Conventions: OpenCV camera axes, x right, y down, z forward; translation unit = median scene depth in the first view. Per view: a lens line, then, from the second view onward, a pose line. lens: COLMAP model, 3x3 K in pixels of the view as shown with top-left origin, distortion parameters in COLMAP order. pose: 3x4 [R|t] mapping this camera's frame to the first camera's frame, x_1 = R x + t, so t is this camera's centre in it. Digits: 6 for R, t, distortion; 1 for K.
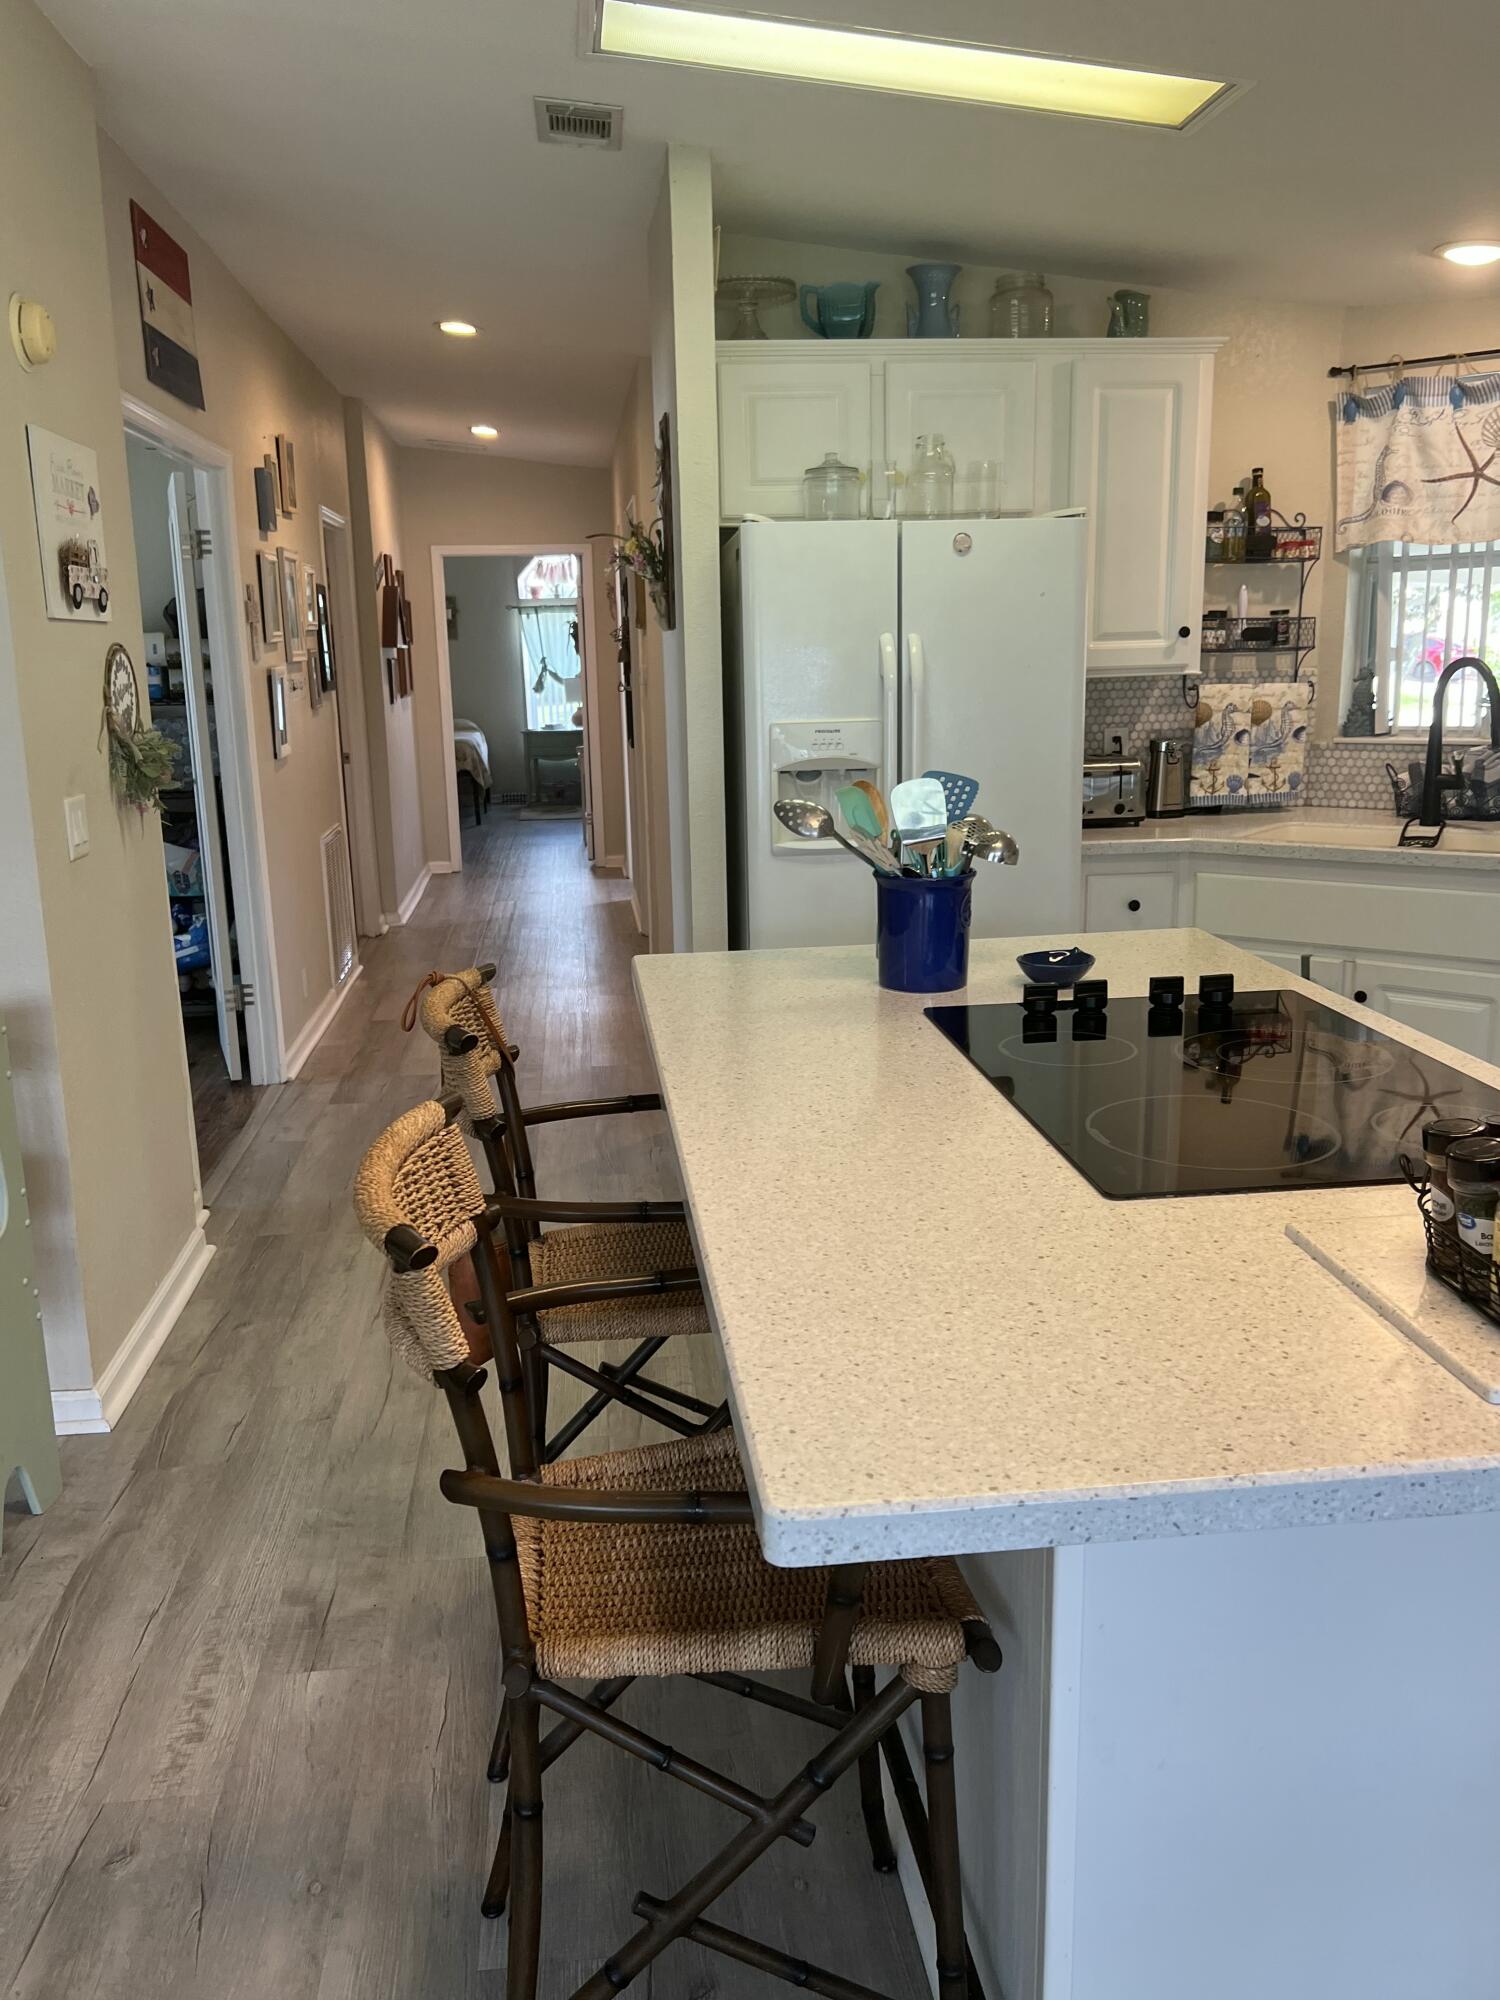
lens RADIAL K [[1564.6, 0, 750.0], [0, 1564.6, 1000.0], [0, 0, 1]] dist [0.009791, 0.004827]
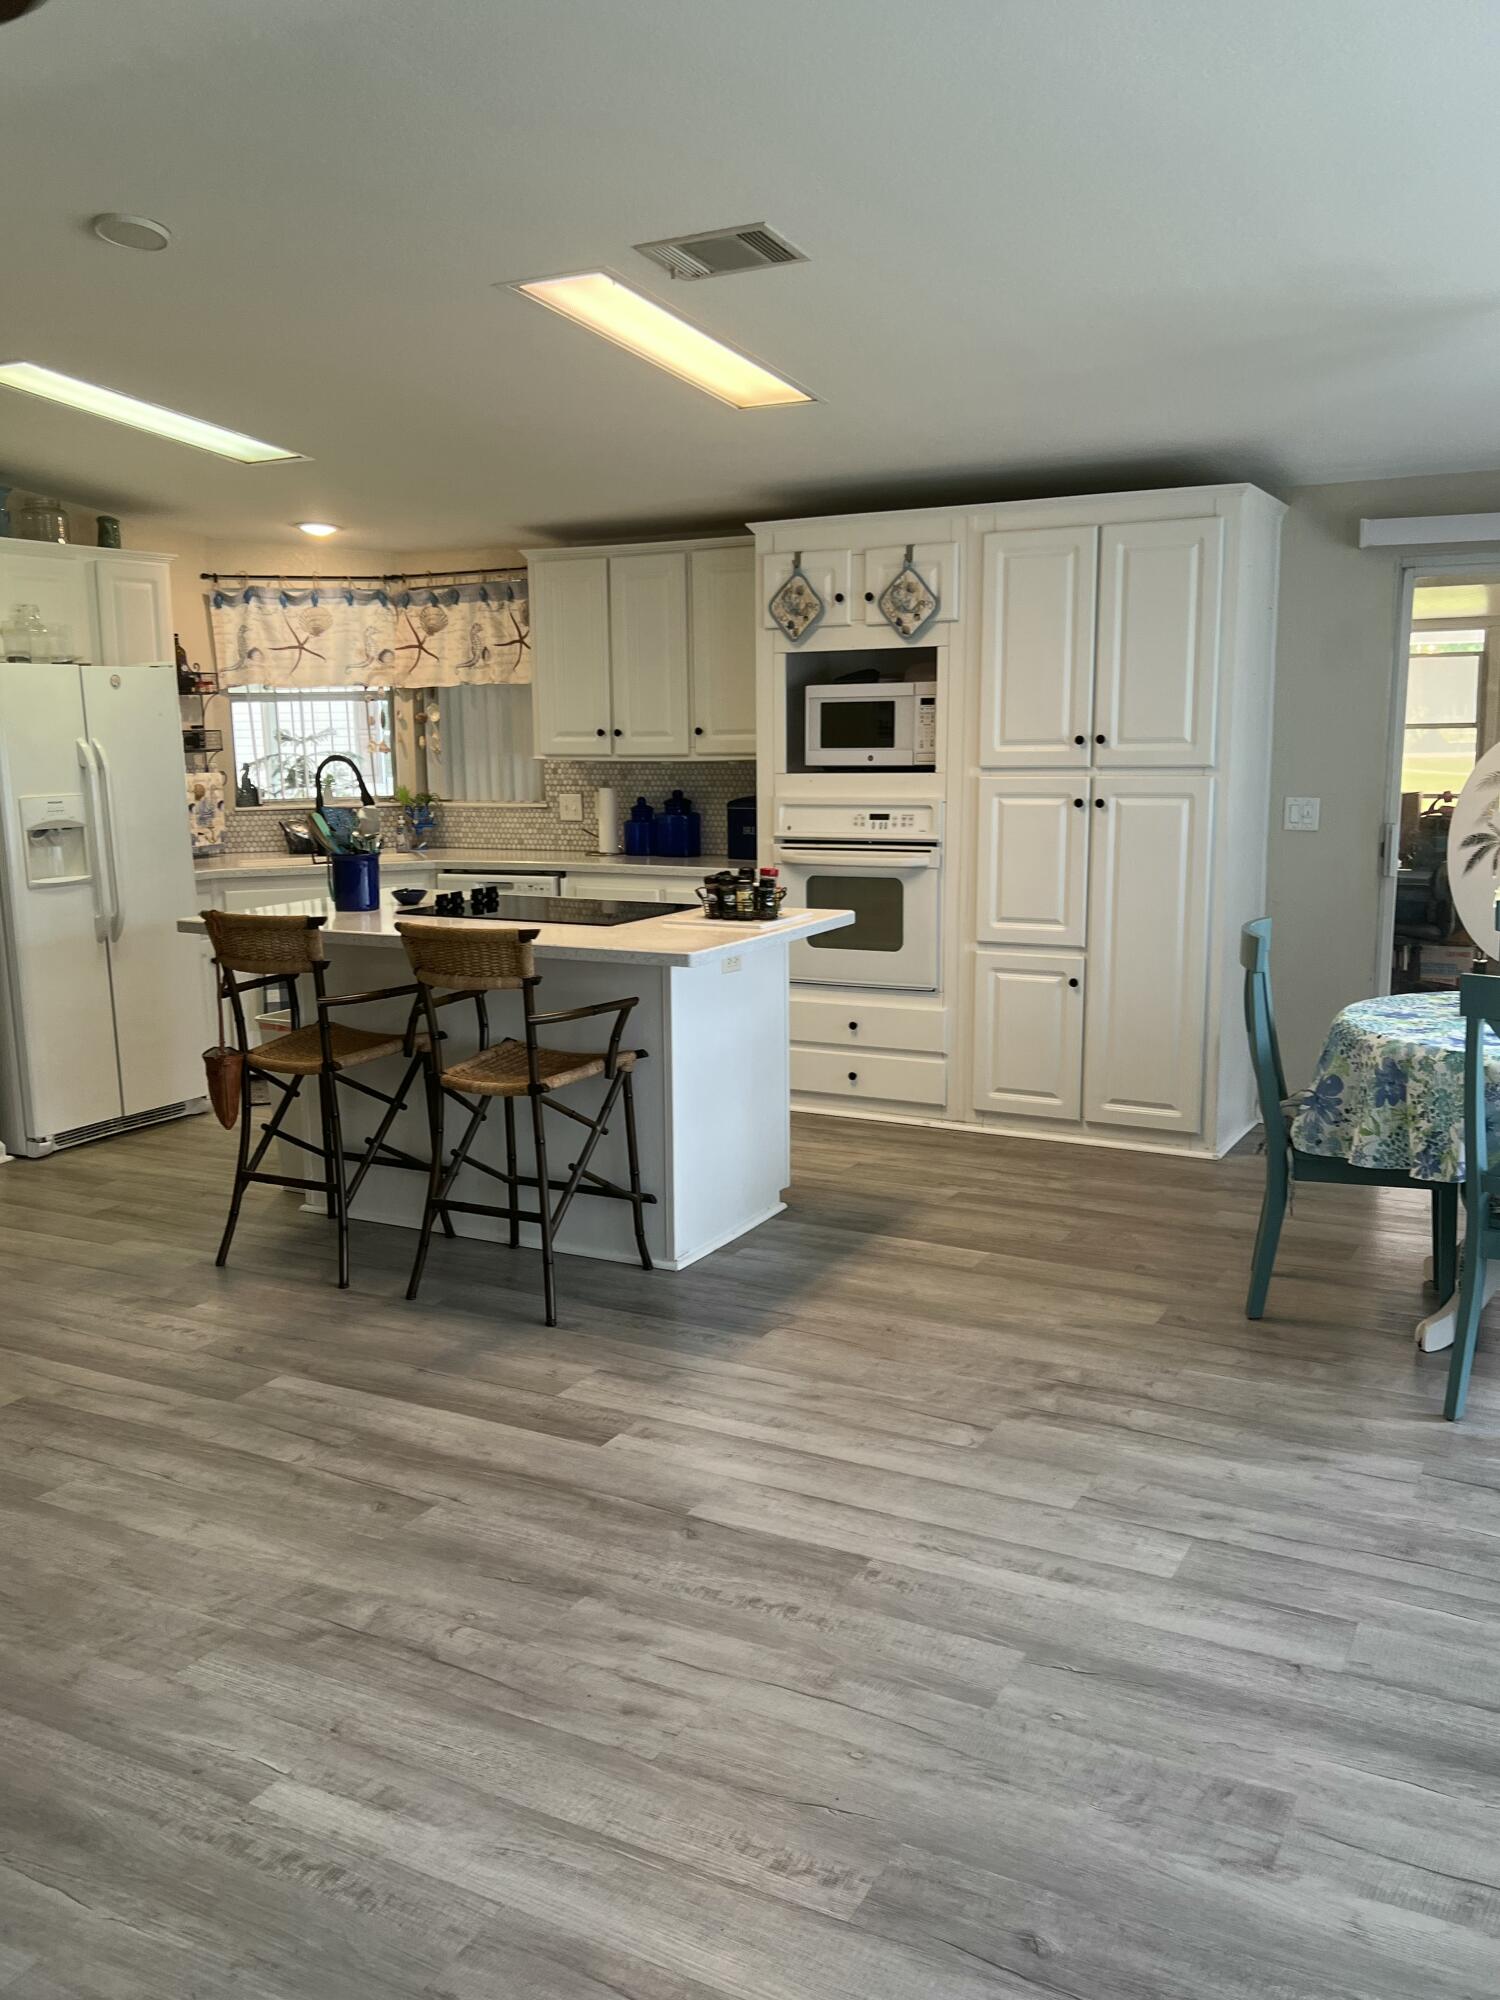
lens RADIAL K [[1666.5, 0, 740.4], [0, 1666.5, 1012.8], [0, 0, 1]] dist [0.019470, -0.031180]
pose [[0.566841, -0.126977, 0.813983, -0.741139], [0.185262, 0.982390, 0.024235, 0.086737], [-0.802726, 0.137062, 0.580383, -0.337782]]
